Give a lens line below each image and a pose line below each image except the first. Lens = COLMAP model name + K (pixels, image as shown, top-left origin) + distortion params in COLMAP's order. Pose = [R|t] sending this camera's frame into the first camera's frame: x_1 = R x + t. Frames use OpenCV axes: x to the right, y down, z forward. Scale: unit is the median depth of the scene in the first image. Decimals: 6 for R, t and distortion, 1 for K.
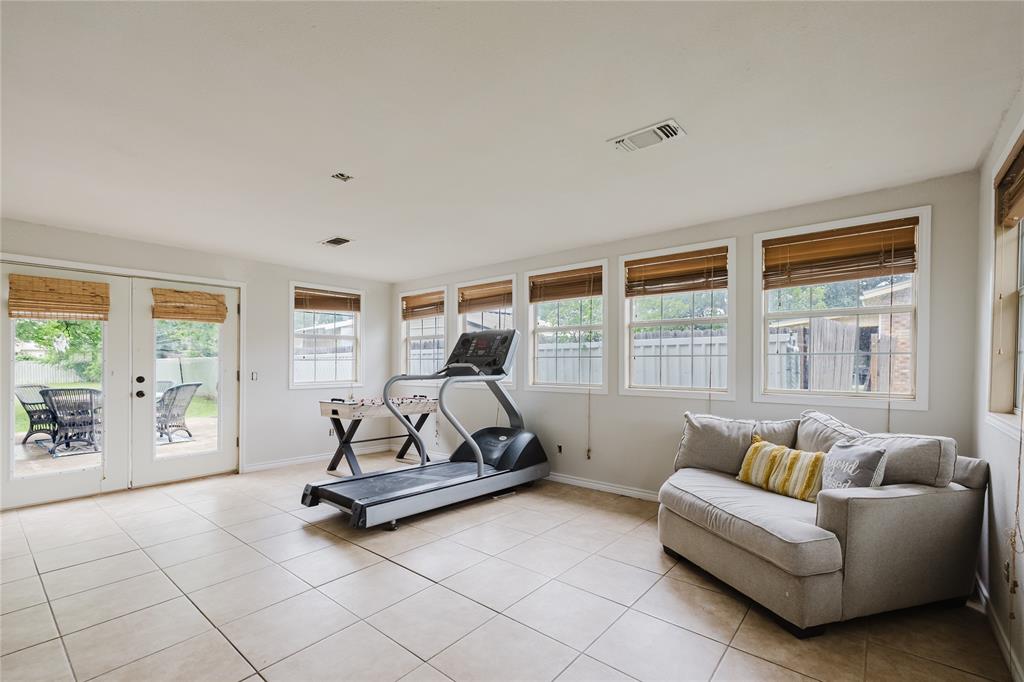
lens RADIAL K [[546.0, 0, 511.7], [0, 546.0, 364.7], [0, 0, 1]] dist [-0.000037, -0.000098]
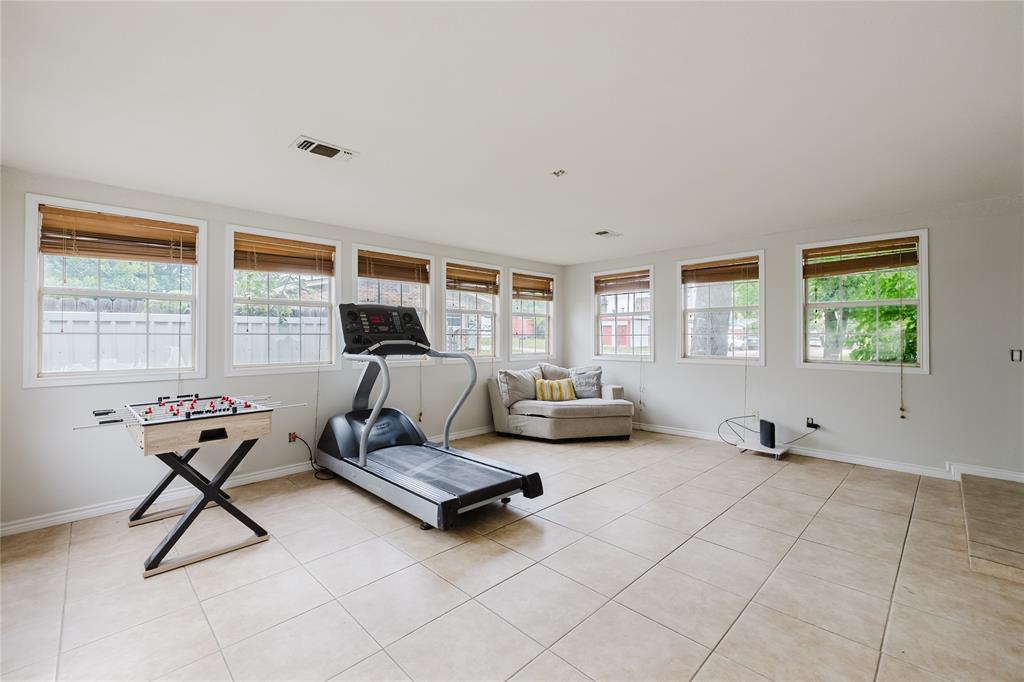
lens RADIAL K [[437.7, 0, 516.1], [0, 437.7, 338.6], [0, 0, 1]] dist [0.000537, 0.000084]
pose [[0.004257, 0.006038, 0.999973, -0.719251], [0.008730, 0.999943, -0.006075, 0.001905], [-0.999953, 0.008756, 0.004204, 0.710721]]
